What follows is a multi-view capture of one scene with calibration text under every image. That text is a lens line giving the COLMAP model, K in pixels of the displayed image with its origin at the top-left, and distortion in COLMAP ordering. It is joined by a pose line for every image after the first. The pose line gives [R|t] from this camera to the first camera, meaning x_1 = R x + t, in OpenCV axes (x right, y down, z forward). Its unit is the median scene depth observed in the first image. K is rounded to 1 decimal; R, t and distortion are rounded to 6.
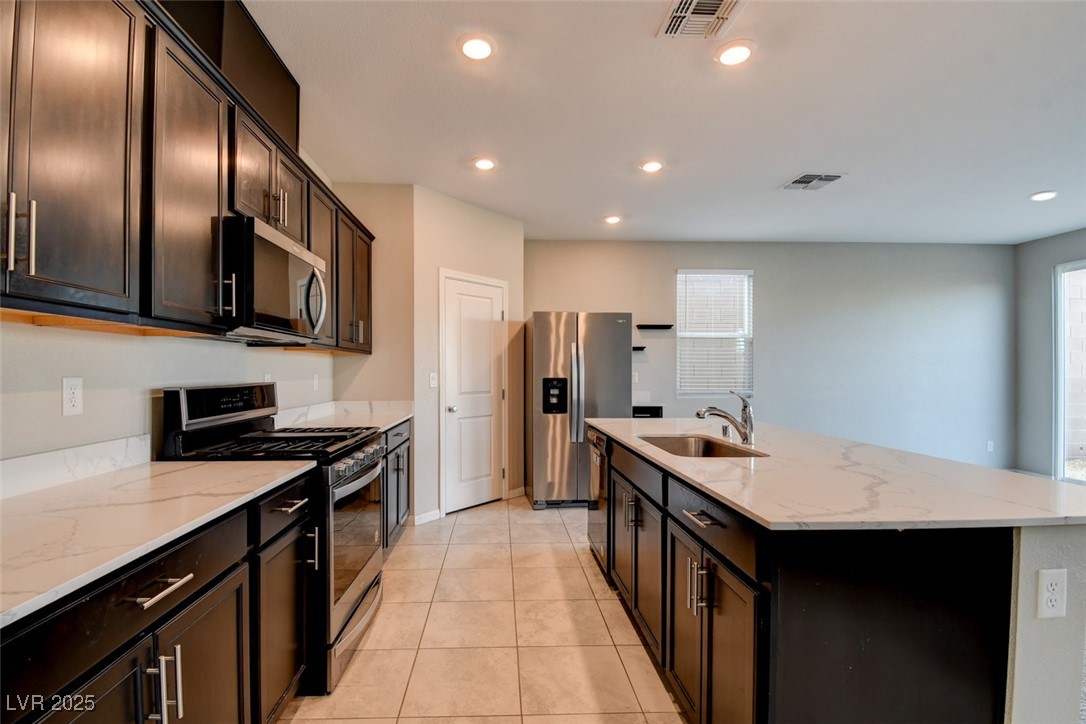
lens RADIAL K [[493.7, 0, 522.9], [0, 493.7, 368.9], [0, 0, 1]] dist [-0.000064, -0.000144]
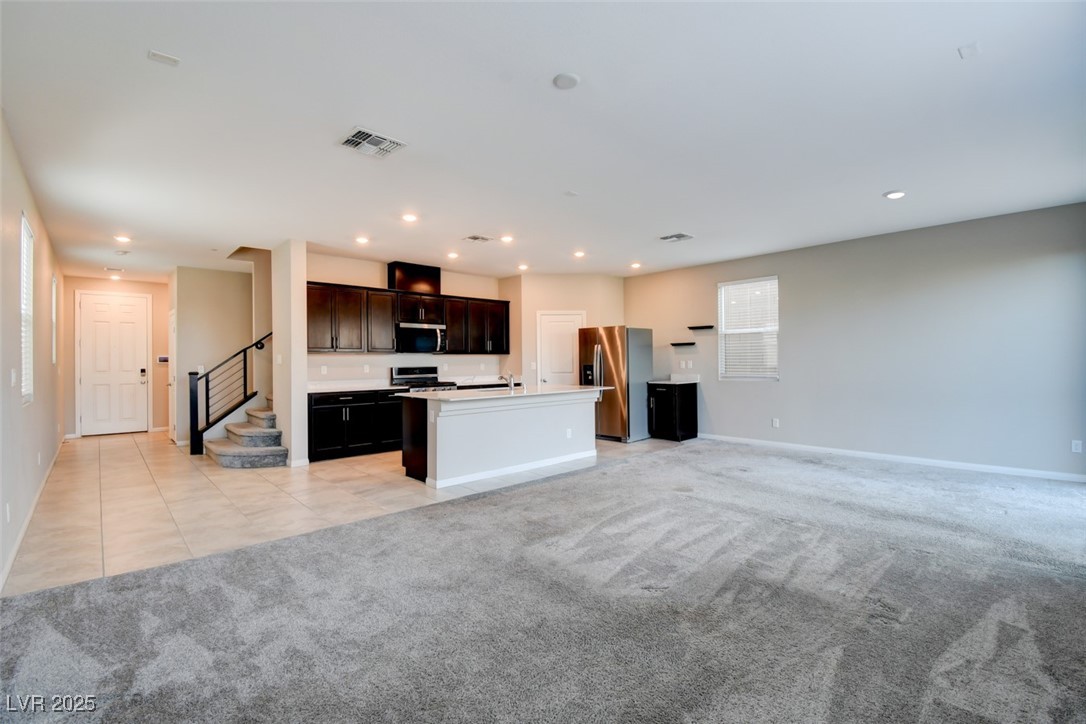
lens RADIAL K [[481.1, 0, 552.8], [0, 481.1, 358.6], [0, 0, 1]] dist [0.016304, -0.023400]
pose [[0.662302, -0.008449, -0.749189, 1.361015], [0.013351, 0.999911, 0.000527, -0.007498], [0.749118, -0.010351, 0.662356, -0.272143]]
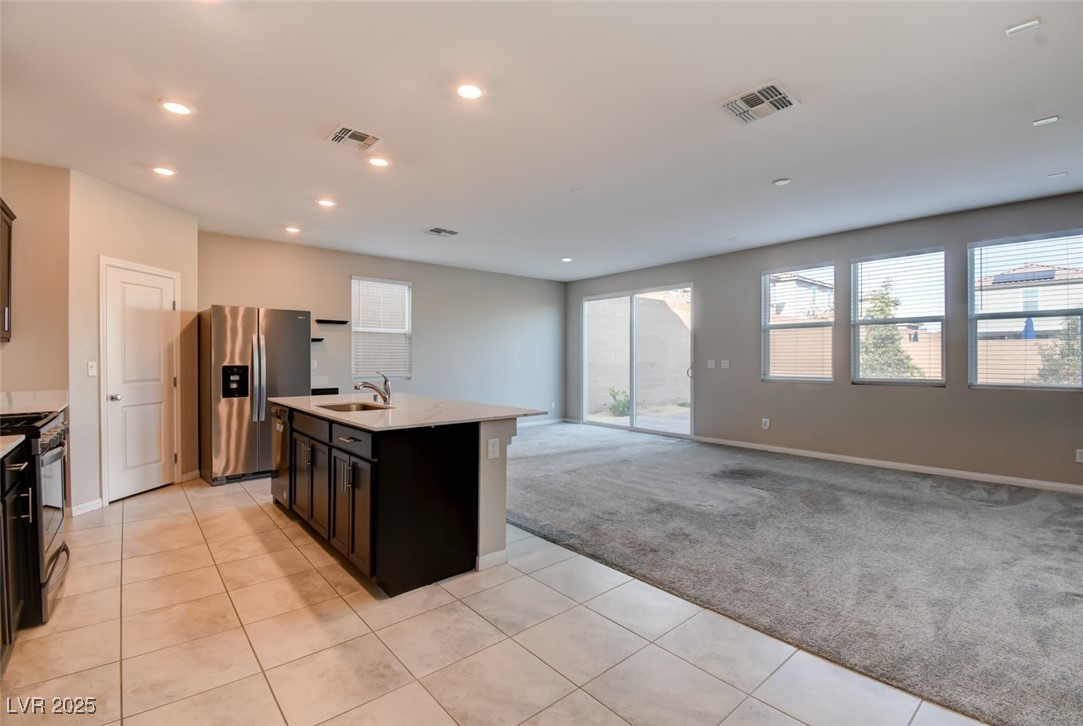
lens RADIAL K [[479.7, 0, 551.3], [0, 479.7, 359.6], [0, 0, 1]] dist [0.016304, -0.023400]
pose [[0.780281, -0.002367, 0.625424, -0.061076], [-0.001387, 0.999984, 0.005515, -0.002017], [-0.625427, -0.005171, 0.780265, -0.313588]]
